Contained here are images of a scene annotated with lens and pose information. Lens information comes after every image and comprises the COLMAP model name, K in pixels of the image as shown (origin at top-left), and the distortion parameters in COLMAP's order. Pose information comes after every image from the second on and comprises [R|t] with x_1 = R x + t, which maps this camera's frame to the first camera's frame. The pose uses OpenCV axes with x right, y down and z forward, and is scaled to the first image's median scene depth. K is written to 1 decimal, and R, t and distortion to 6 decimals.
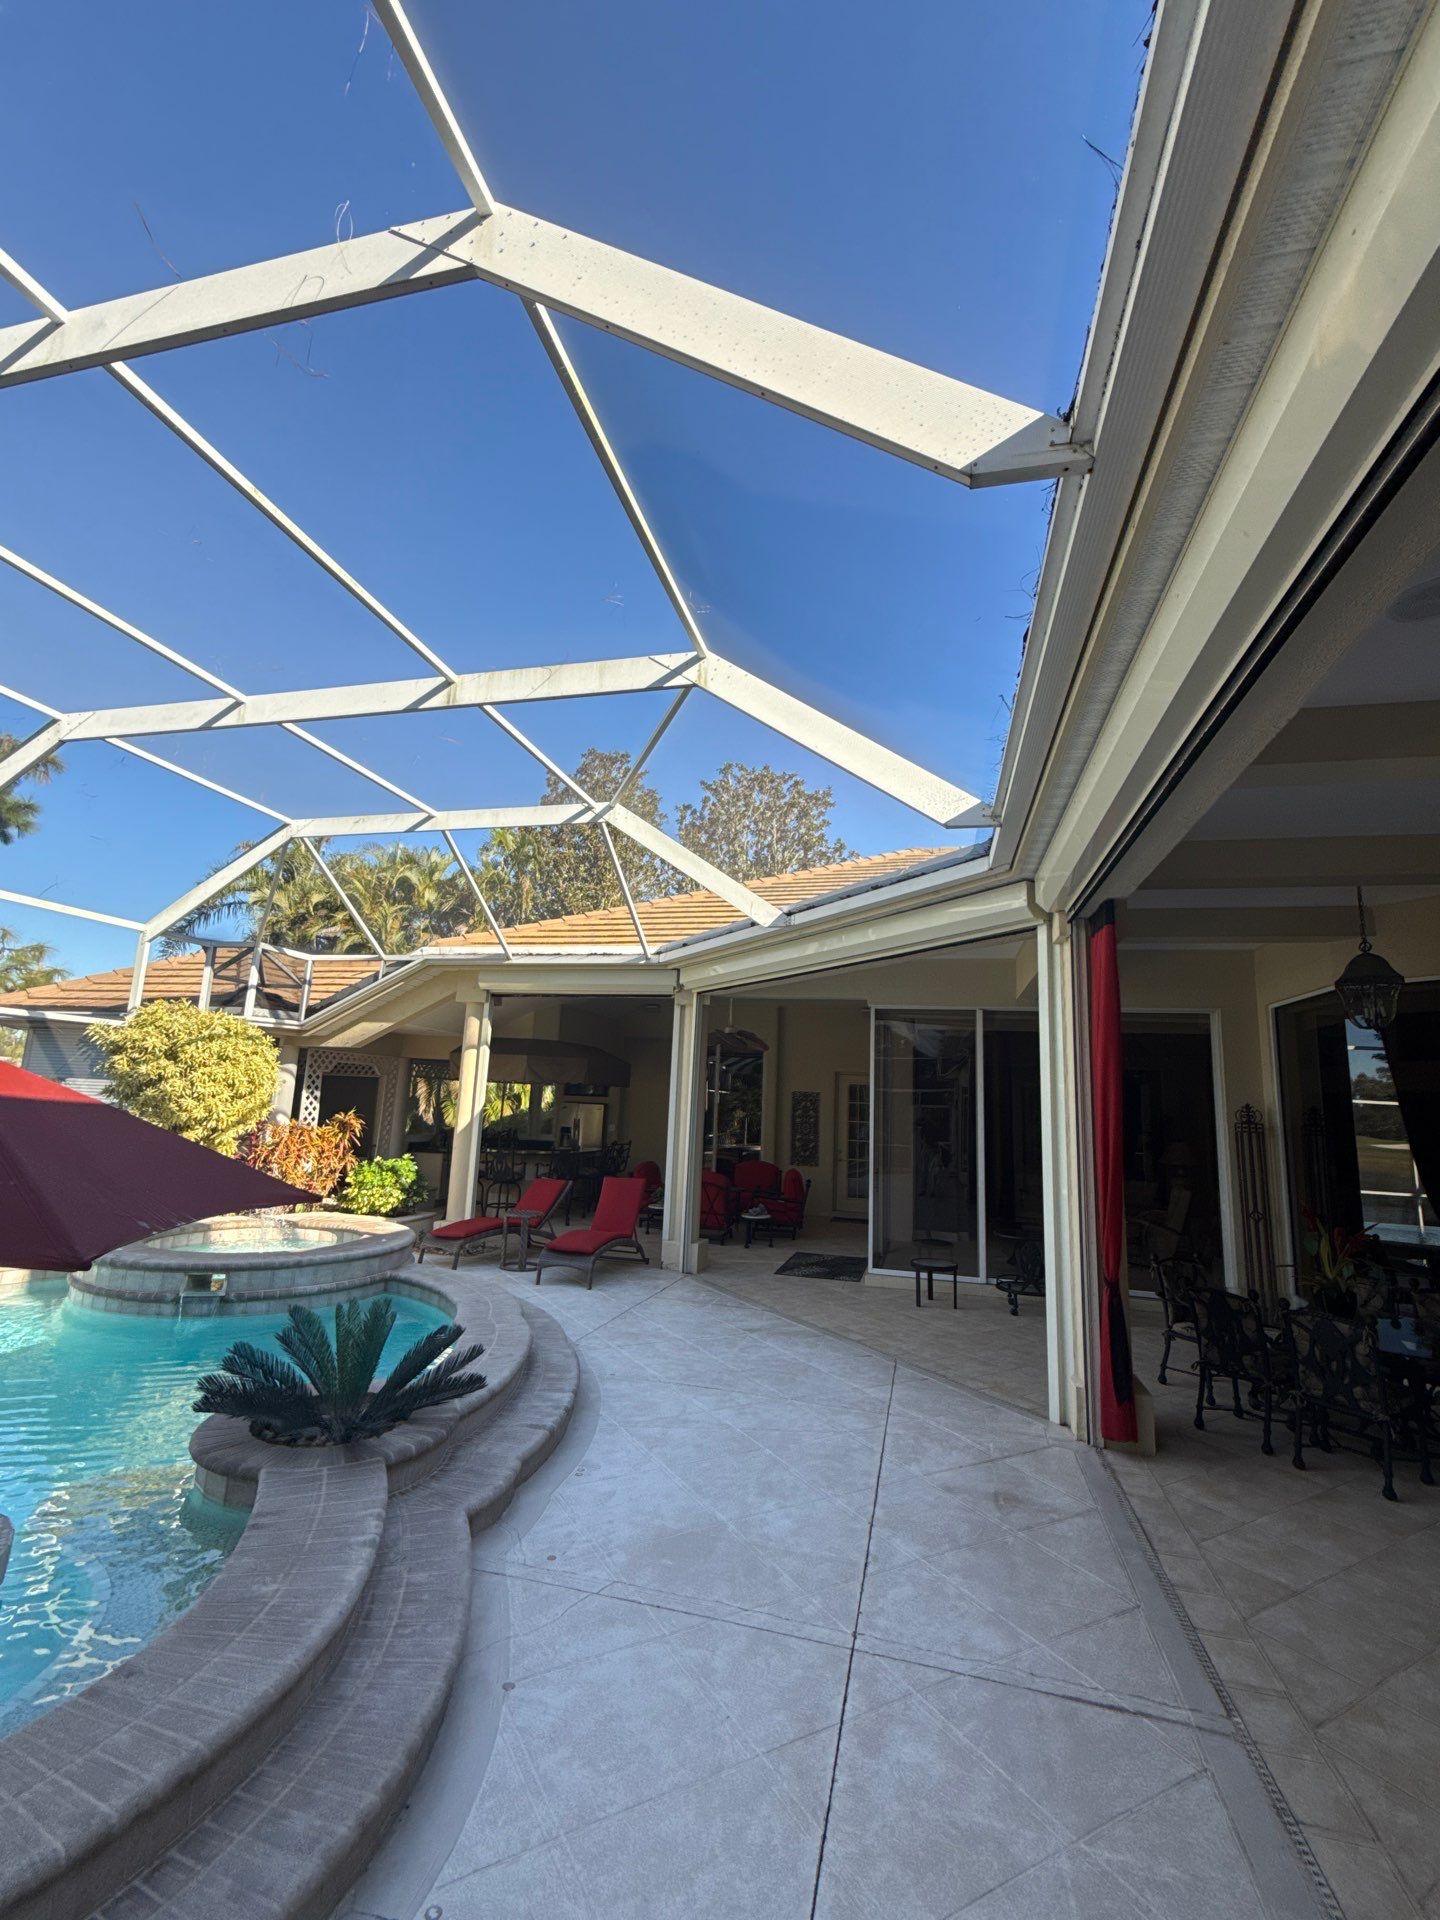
lens RADIAL K [[876.7, 0, 720.0], [0, 876.7, 960.0], [0, 0, 1]] dist [-0.001232, -0.000230]
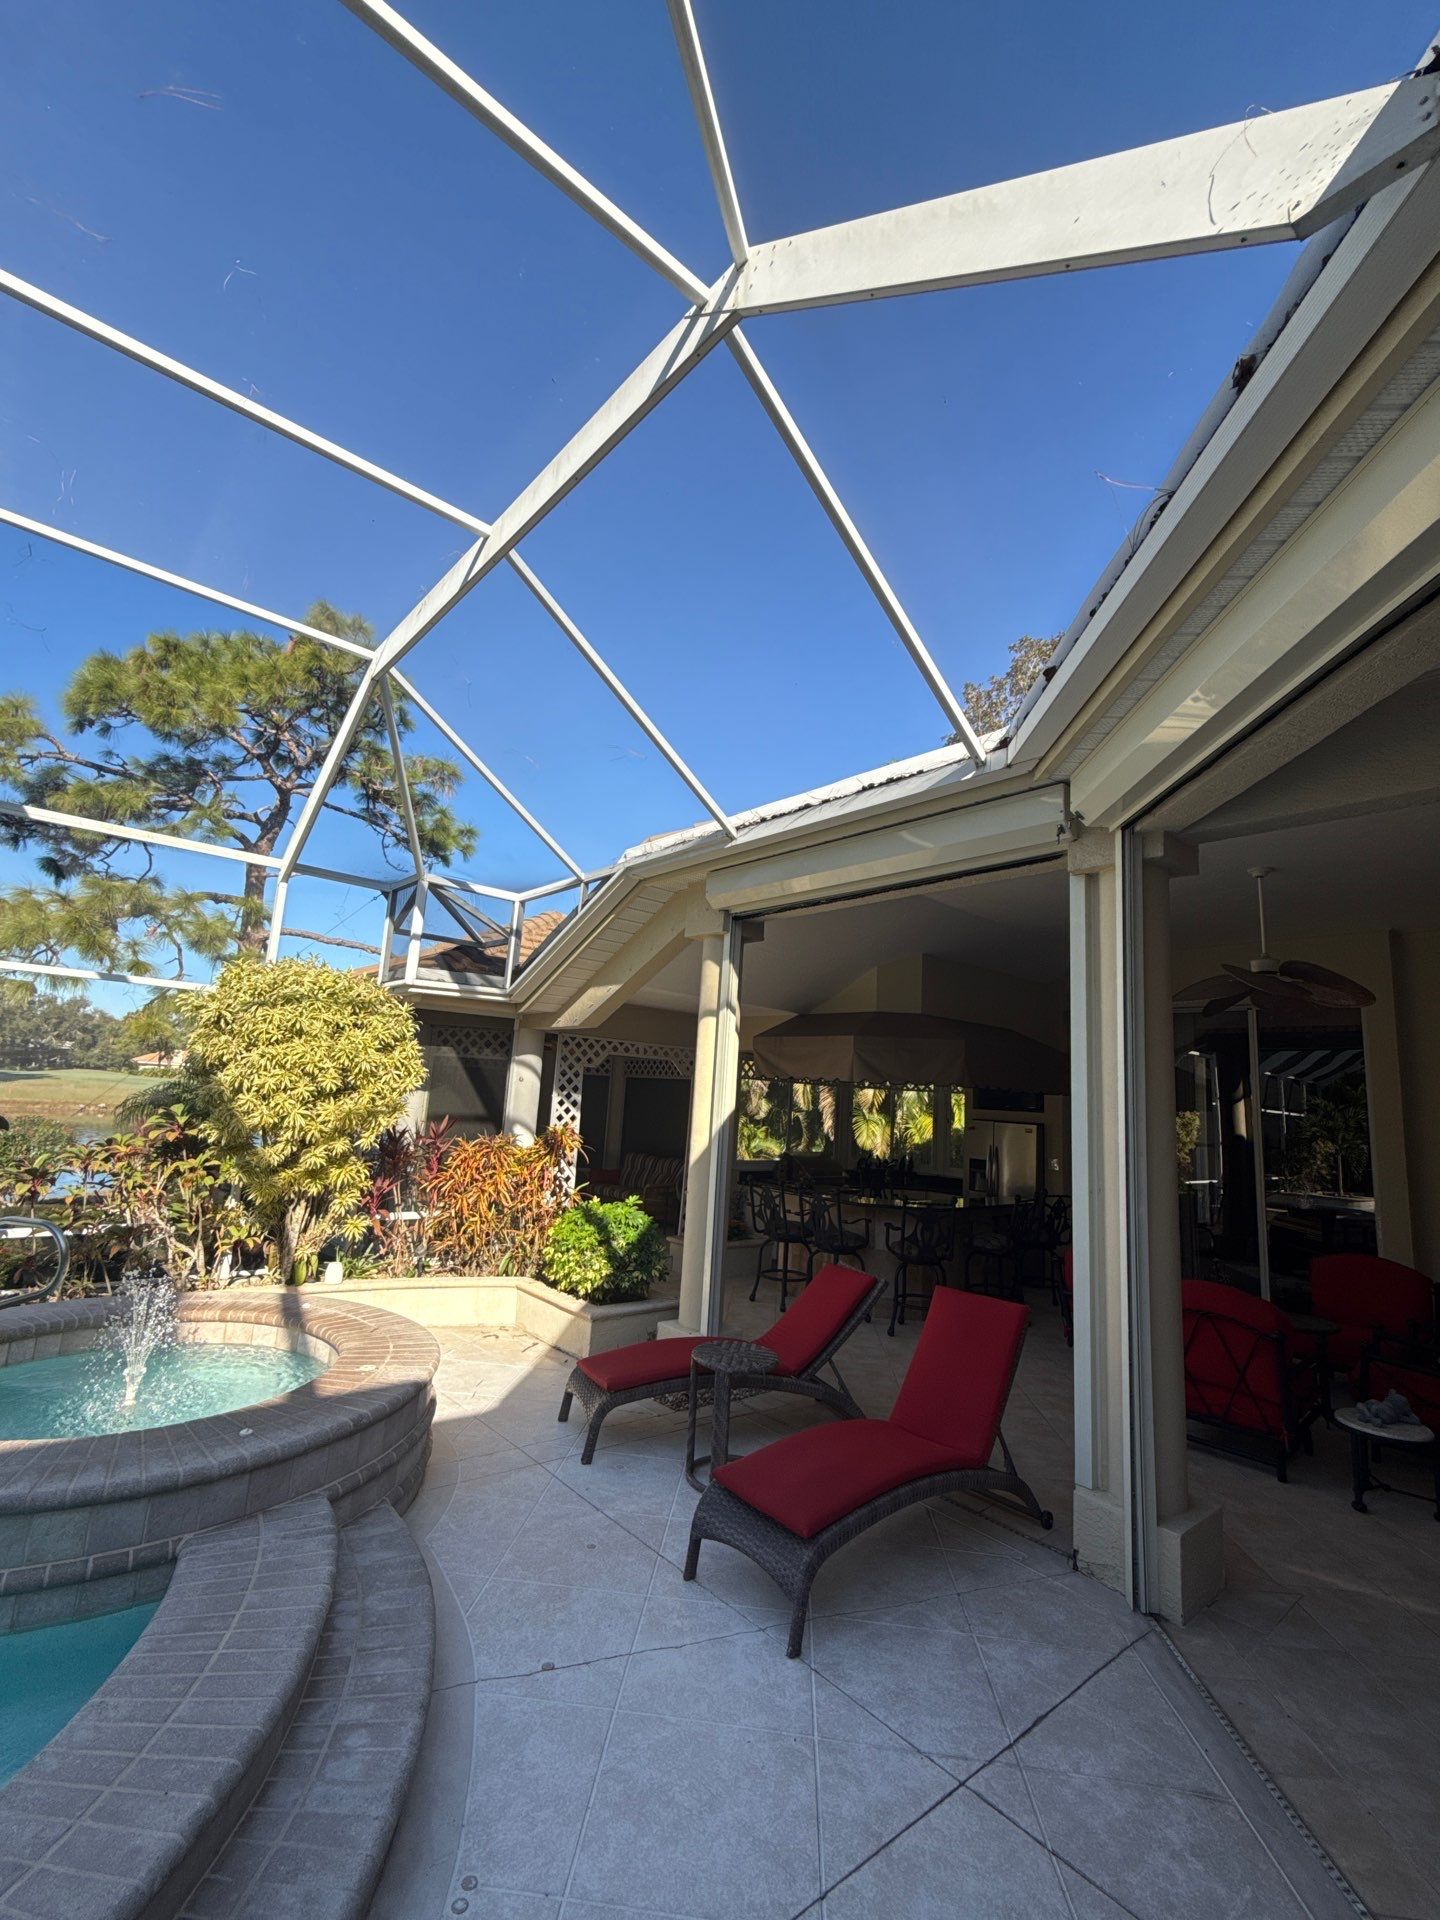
lens RADIAL K [[826.0, 0, 720.0], [0, 826.0, 960.0], [0, 0, 1]] dist [0.000791, -0.000127]
pose [[0.820997, -0.087498, -0.564188, 0.026238], [0.068331, 0.996143, -0.055053, 0.094333], [0.566828, 0.006647, 0.823809, 0.561709]]
